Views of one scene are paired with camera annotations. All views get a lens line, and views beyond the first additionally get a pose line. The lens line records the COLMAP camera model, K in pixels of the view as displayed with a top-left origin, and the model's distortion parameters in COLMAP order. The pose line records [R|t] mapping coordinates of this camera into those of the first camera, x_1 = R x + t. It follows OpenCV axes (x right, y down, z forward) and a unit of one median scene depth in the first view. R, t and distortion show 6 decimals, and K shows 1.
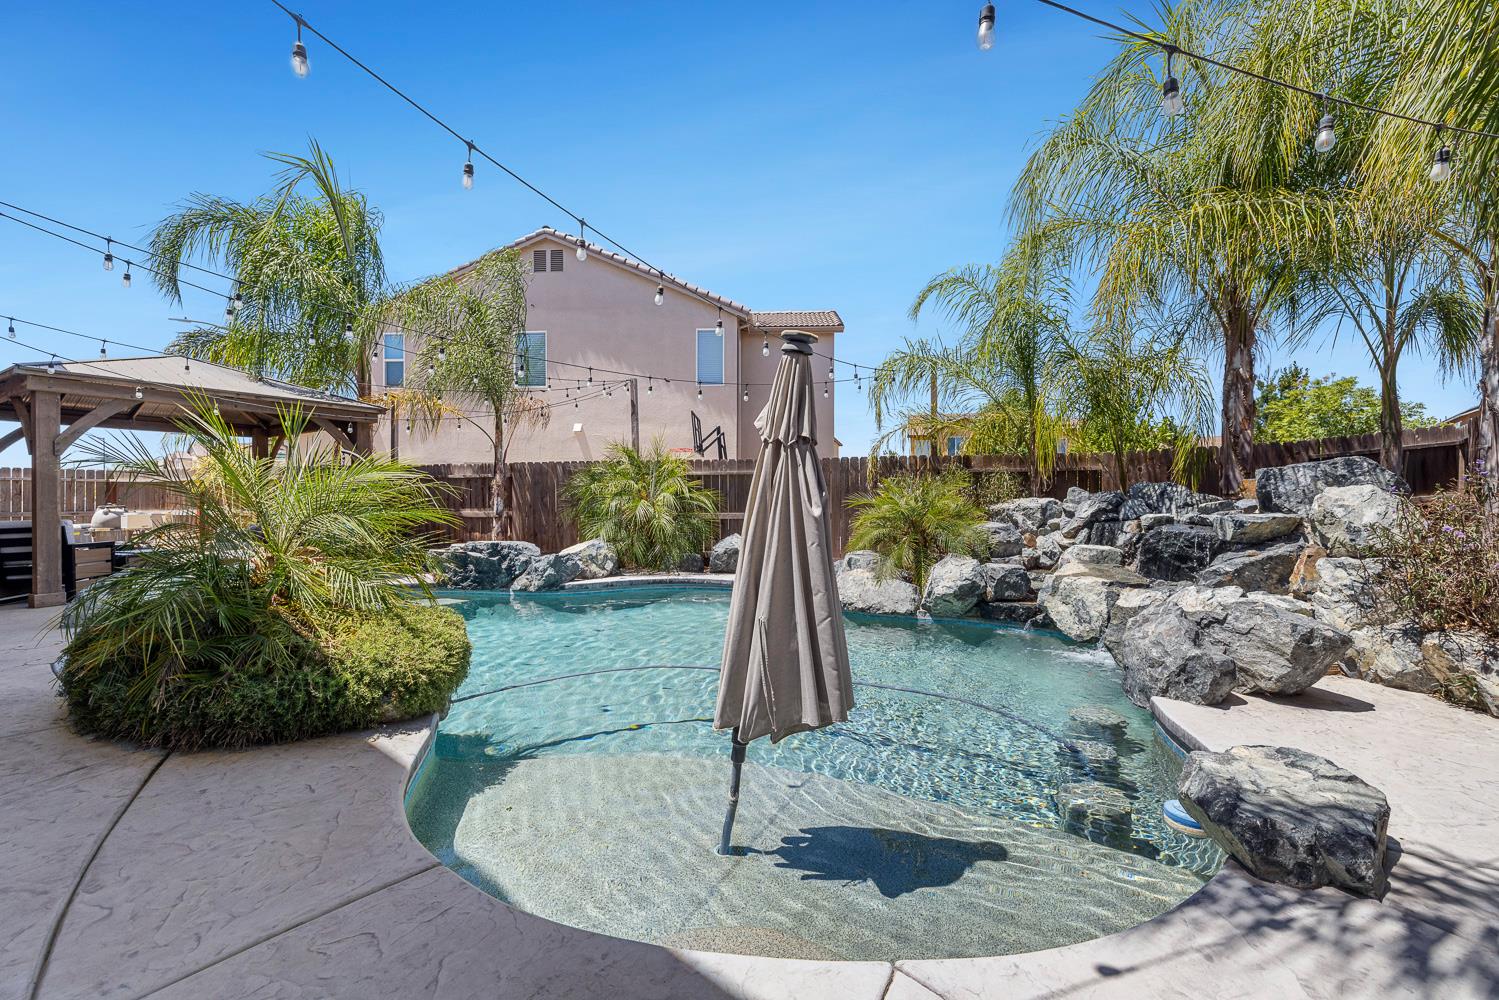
lens RADIAL K [[630.2, 0, 746.1], [0, 630.2, 500.6], [0, 0, 1]] dist [0.000823, 0.000195]
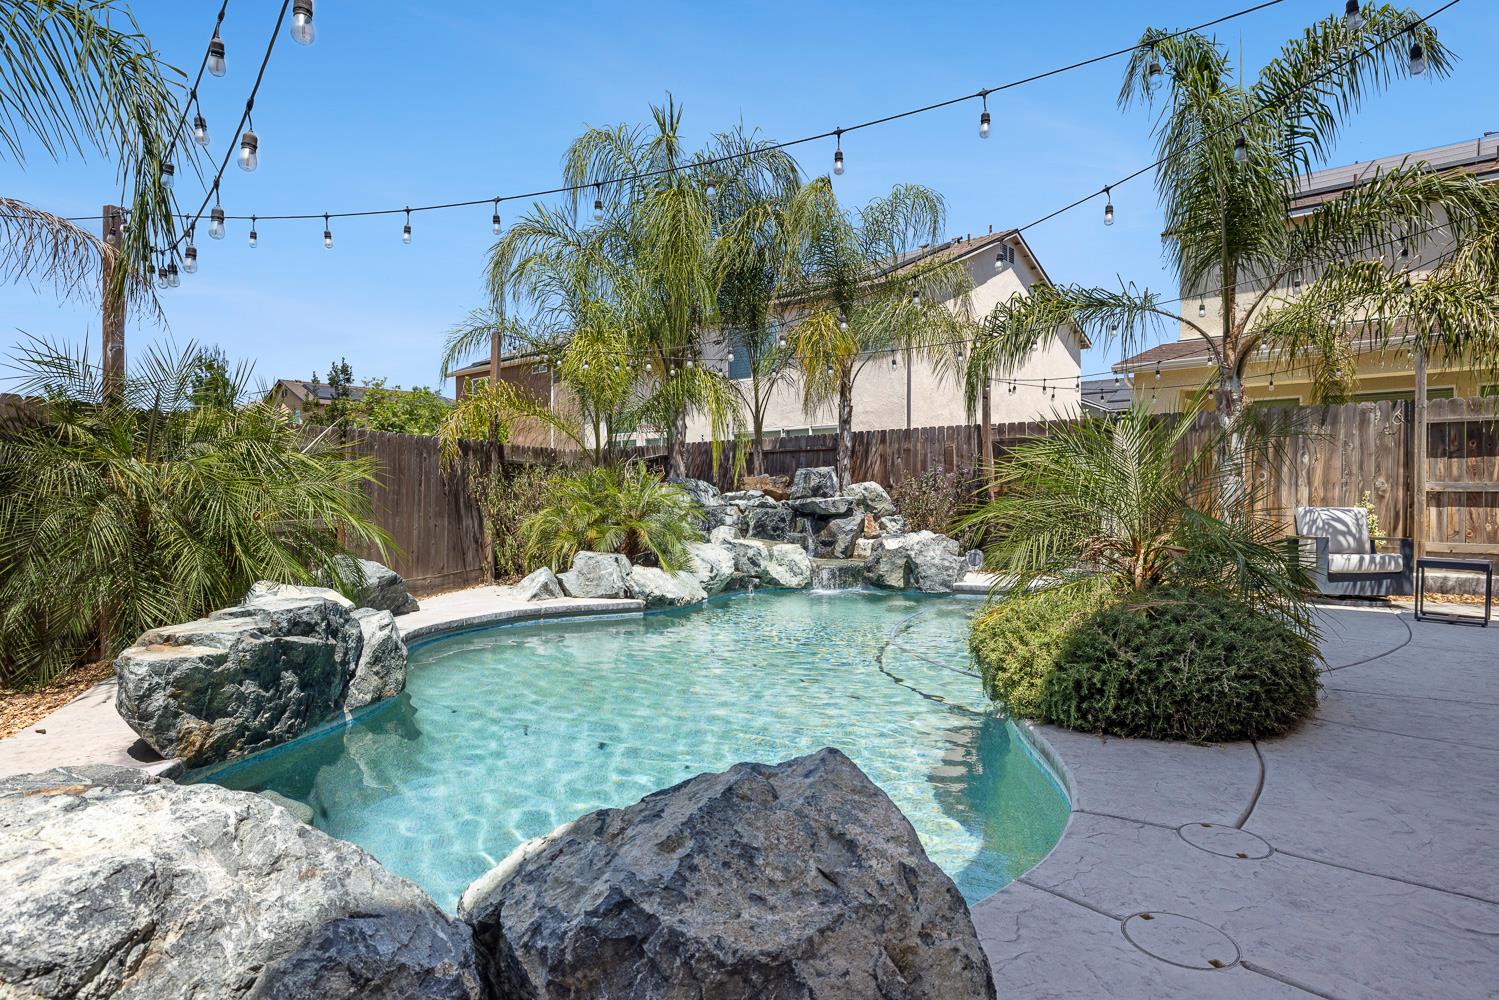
lens RADIAL K [[859.4, 0, 749.5], [0, 859.4, 500.0], [0, 0, 1]] dist [0.000164, 0.000038]
pose [[0.010667, -0.011946, 0.999872, -1.330175], [0.015470, 0.999811, 0.011780, -0.002959], [-0.999823, 0.015342, 0.010850, 1.007012]]
